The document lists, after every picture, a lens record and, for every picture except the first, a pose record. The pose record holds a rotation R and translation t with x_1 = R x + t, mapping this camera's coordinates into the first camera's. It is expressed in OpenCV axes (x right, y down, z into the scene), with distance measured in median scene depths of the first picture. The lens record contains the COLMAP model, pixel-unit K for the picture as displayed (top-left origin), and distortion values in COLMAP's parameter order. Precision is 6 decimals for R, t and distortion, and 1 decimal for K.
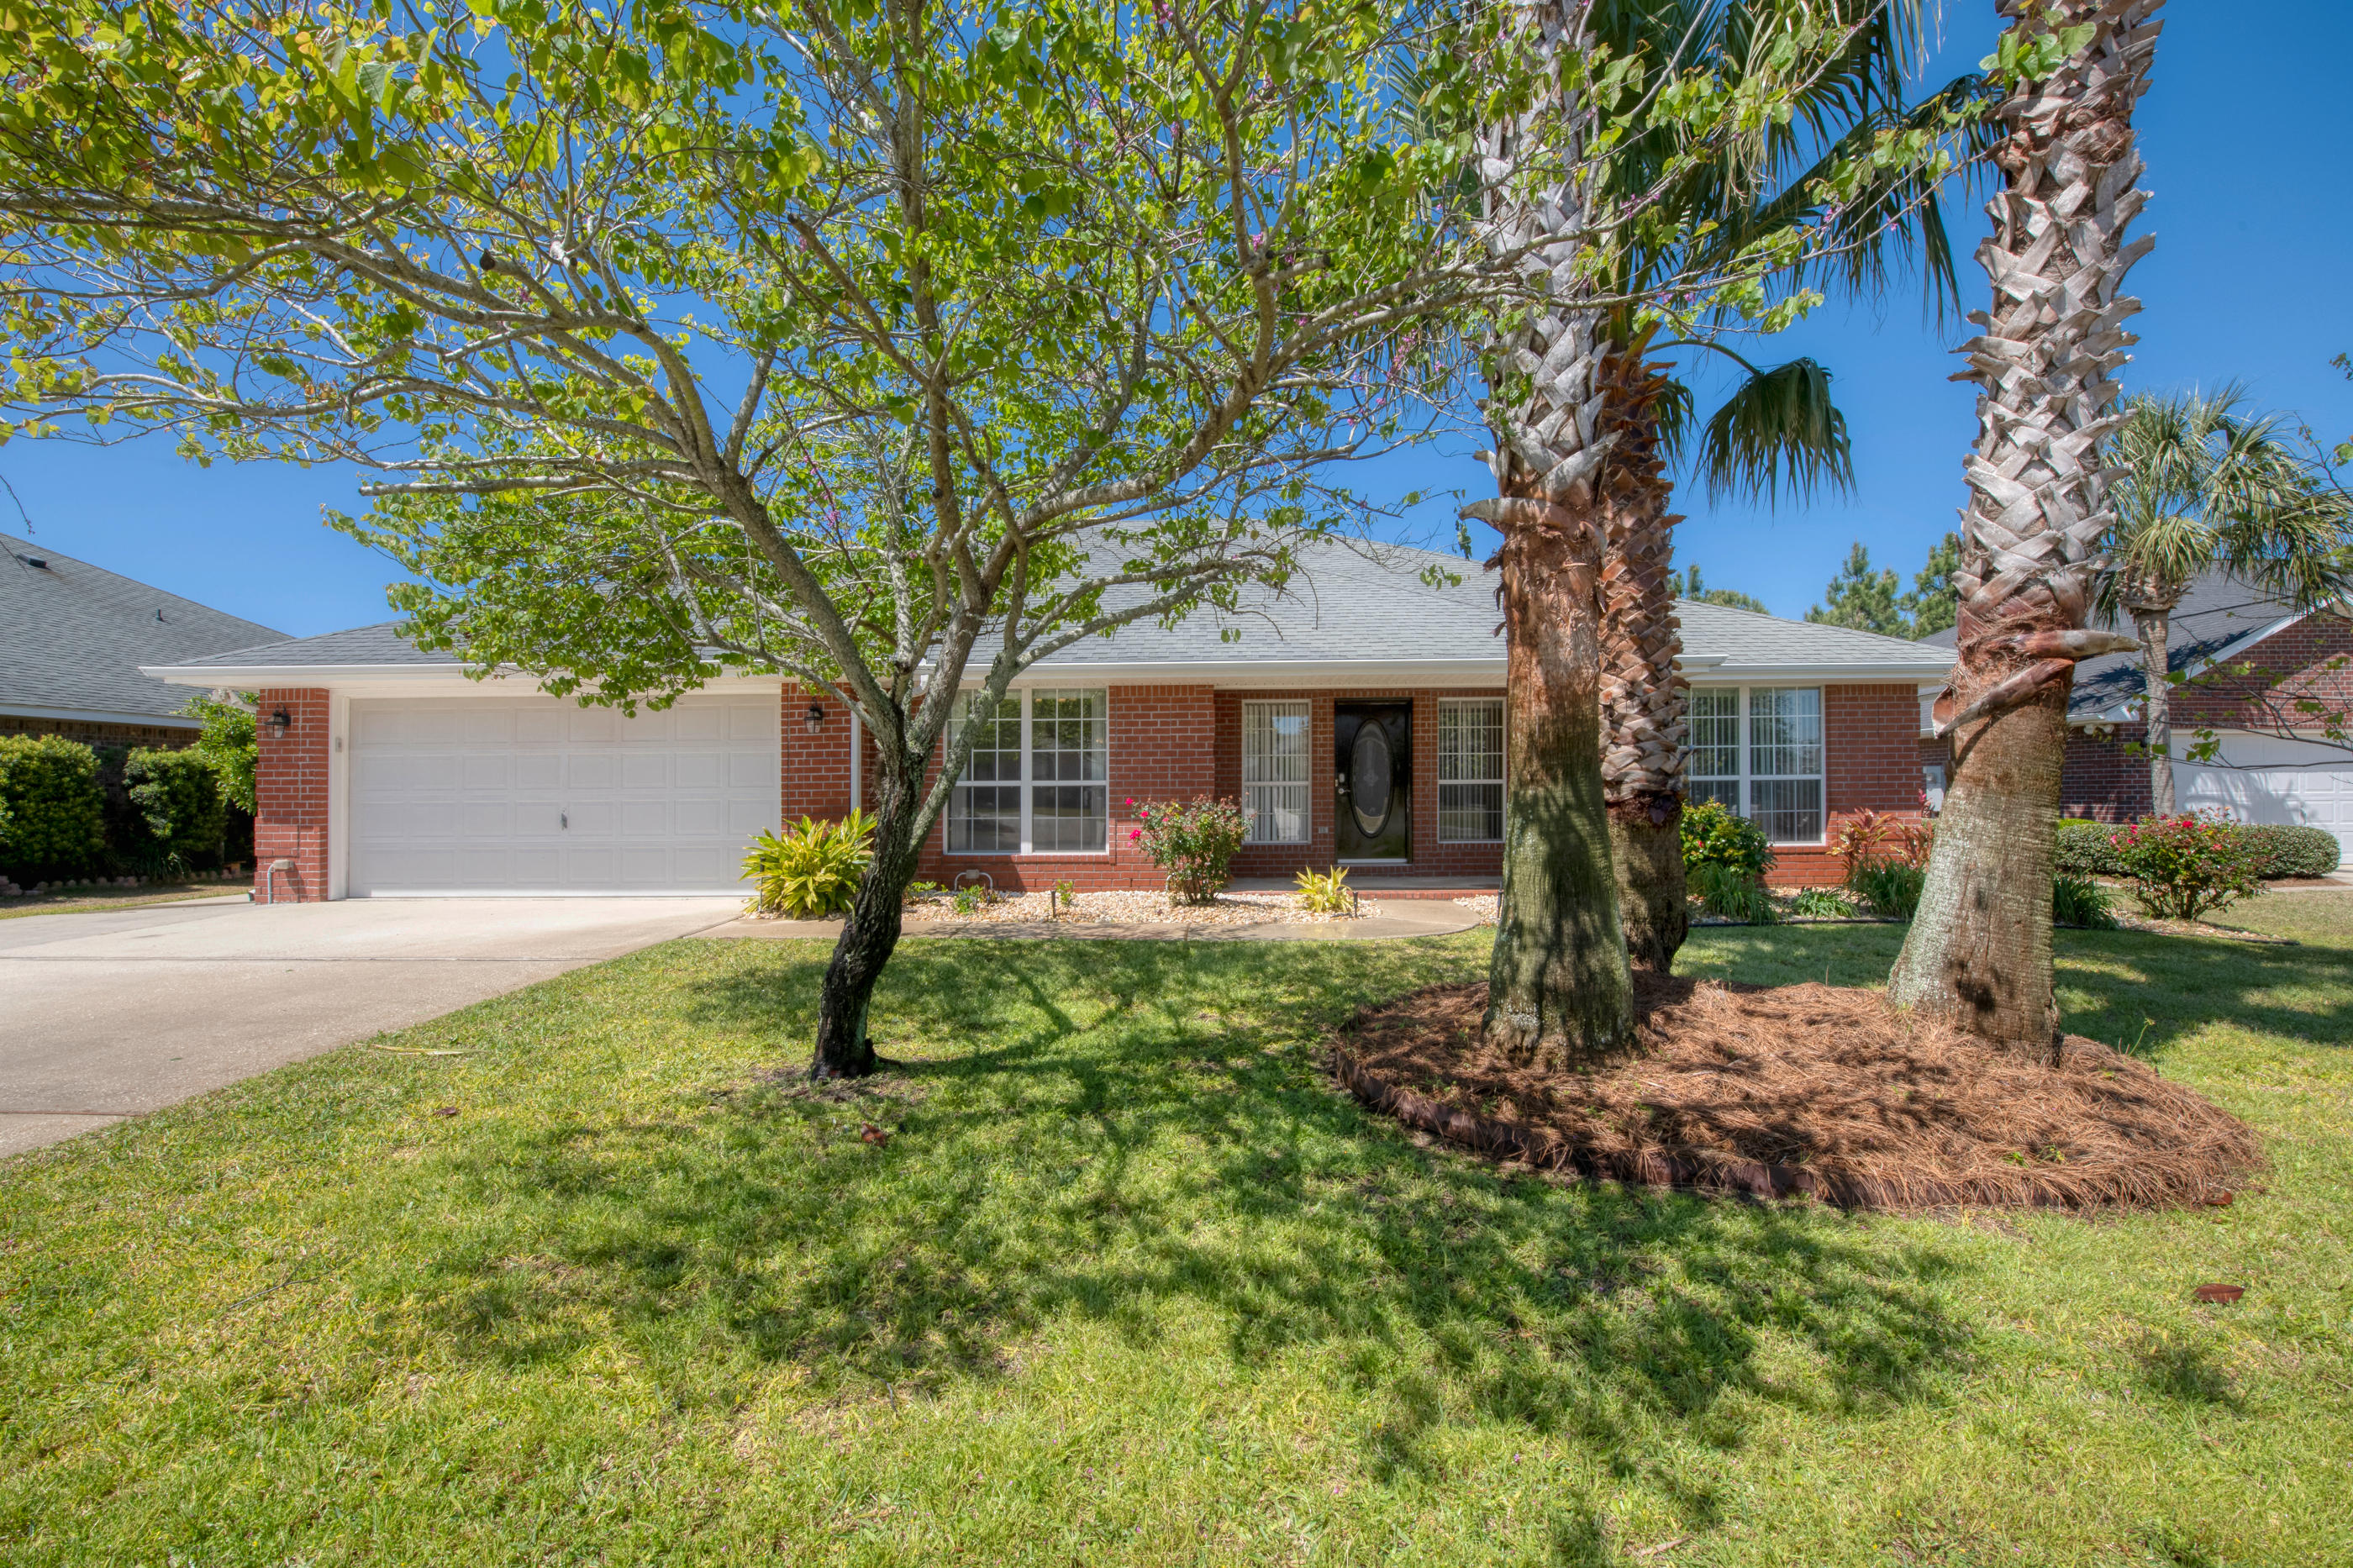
lens RADIAL K [[984.3, 0, 1166.8], [0, 984.3, 781.9], [0, 0, 1]] dist [-0.013600, -0.000397]
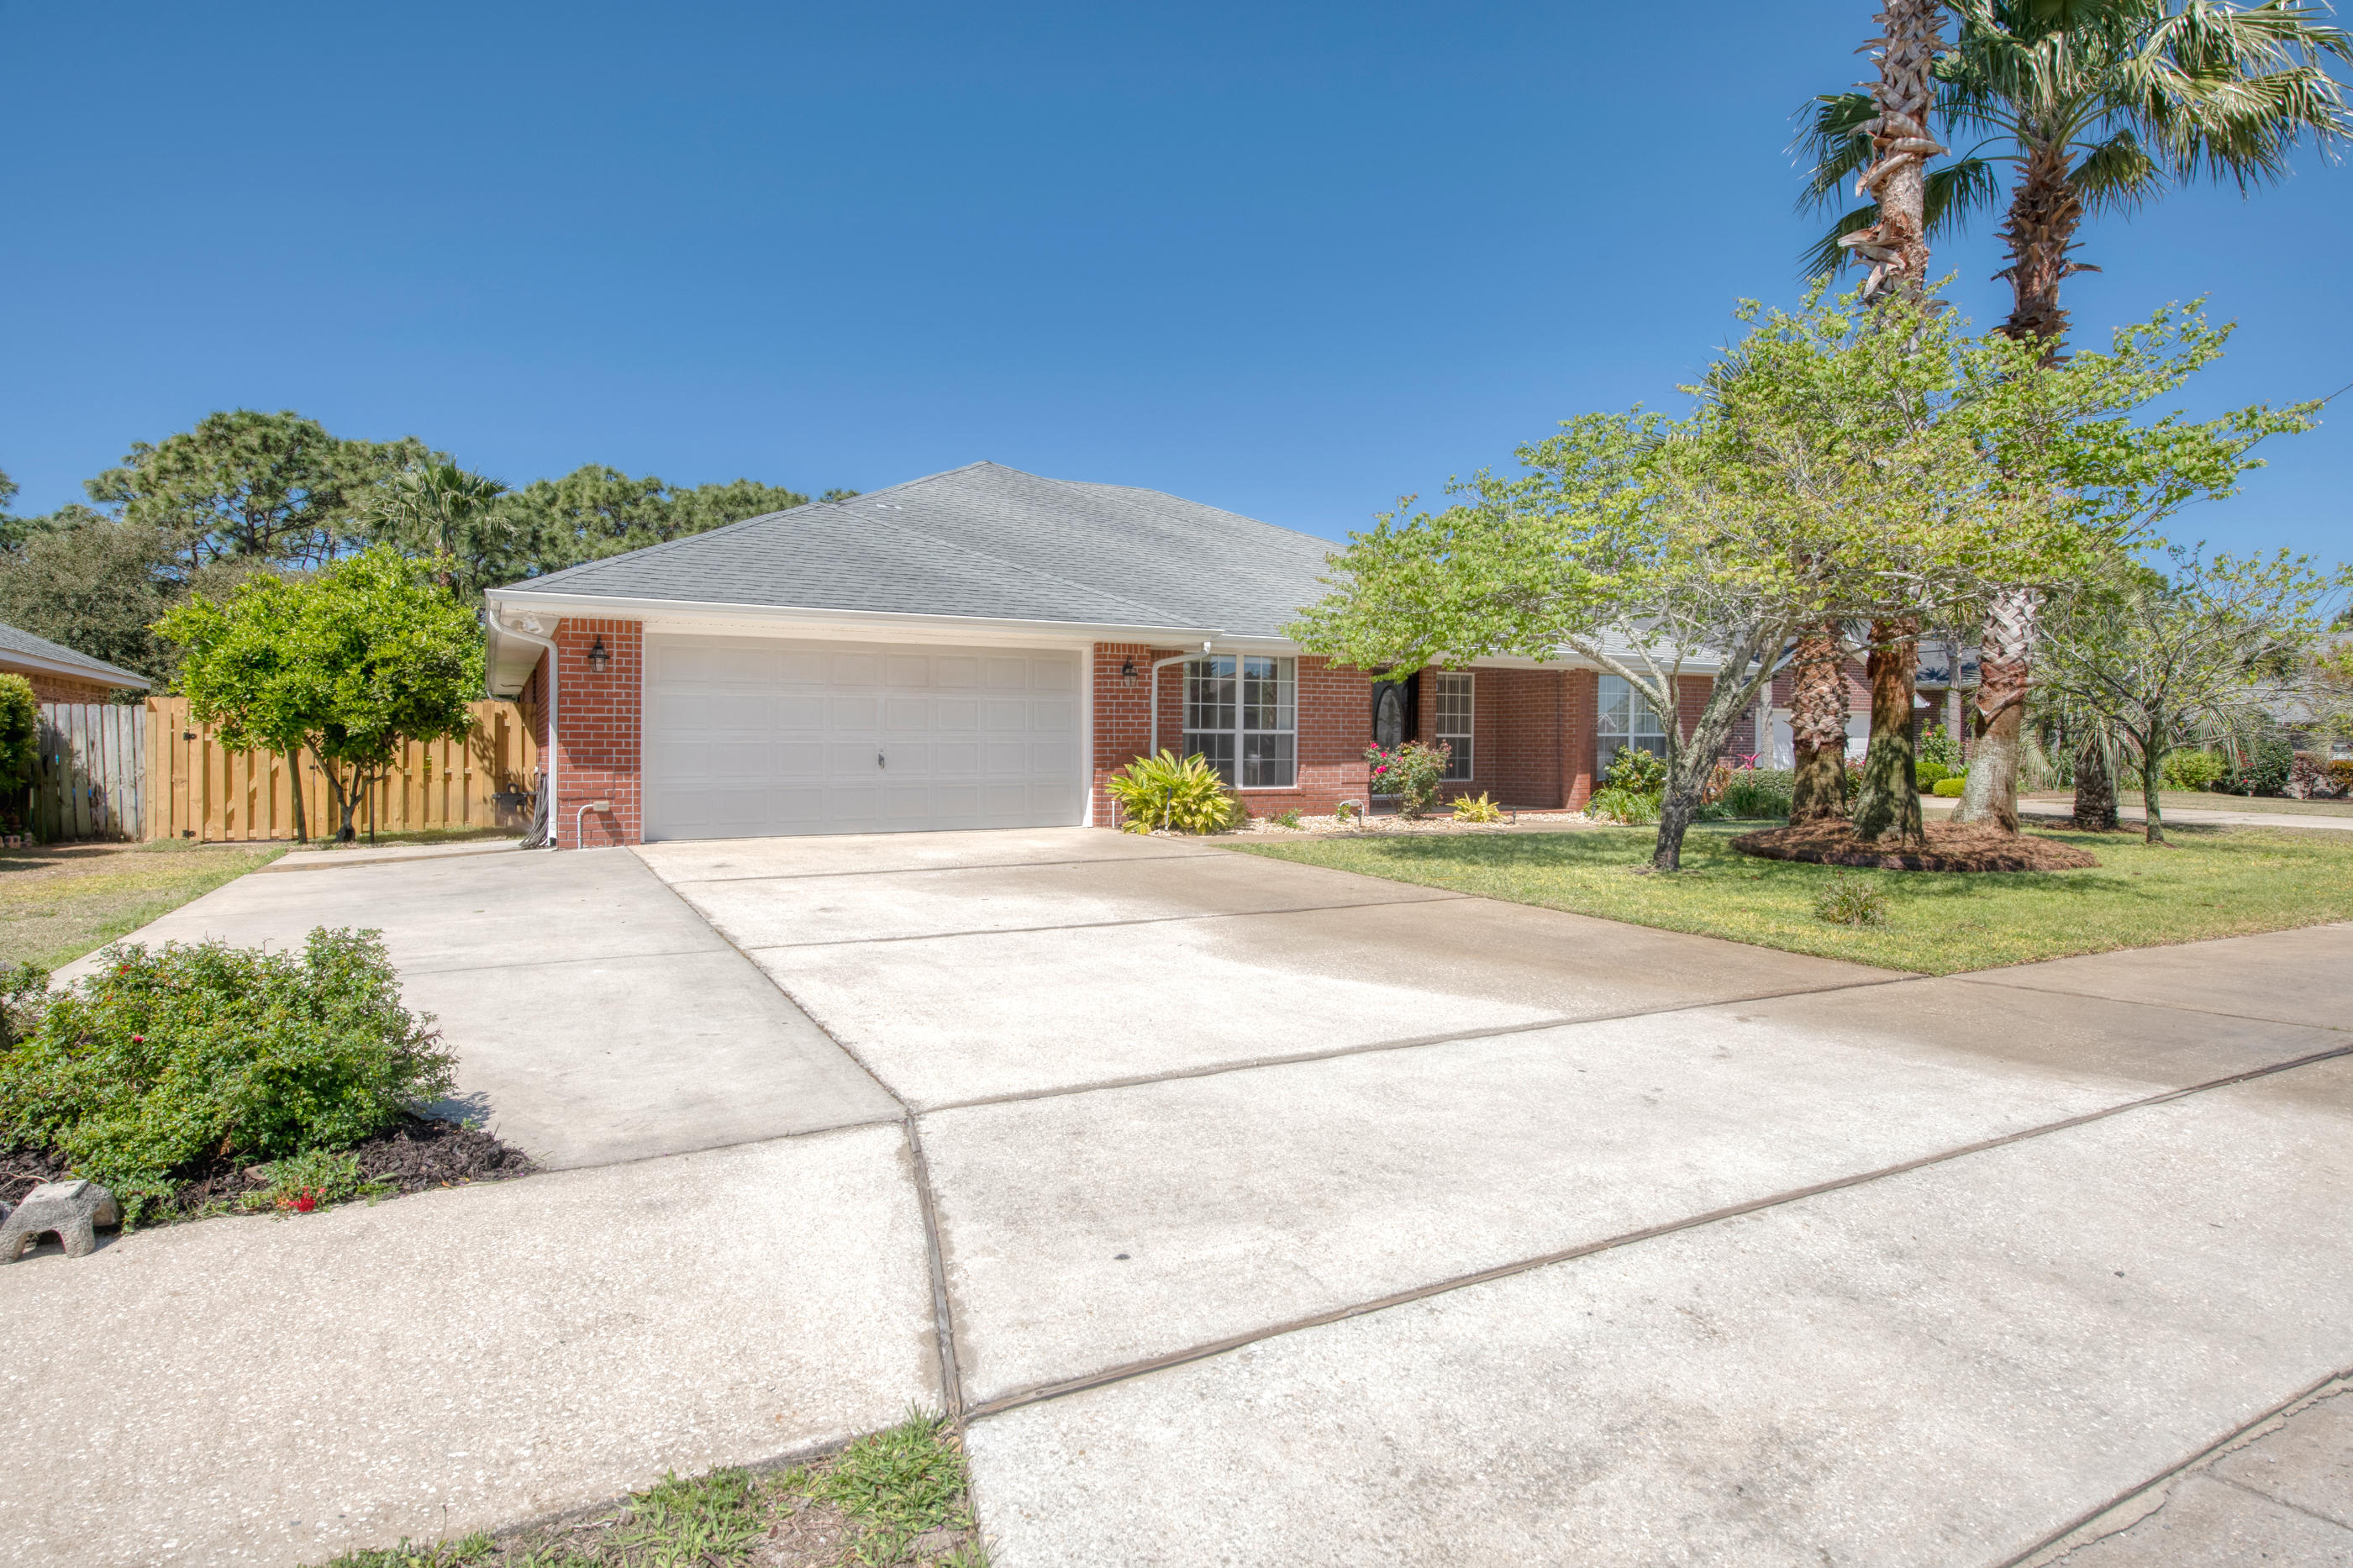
lens RADIAL K [[1197.4, 0, 1176.5], [0, 1197.4, 784.0], [0, 0, 1]] dist [-0.001426, -0.000153]
pose [[0.874307, -0.008200, 0.485304, -0.975168], [-0.010117, 0.999332, 0.035112, 0.015830], [-0.485268, -0.035608, 0.873640, -0.269317]]
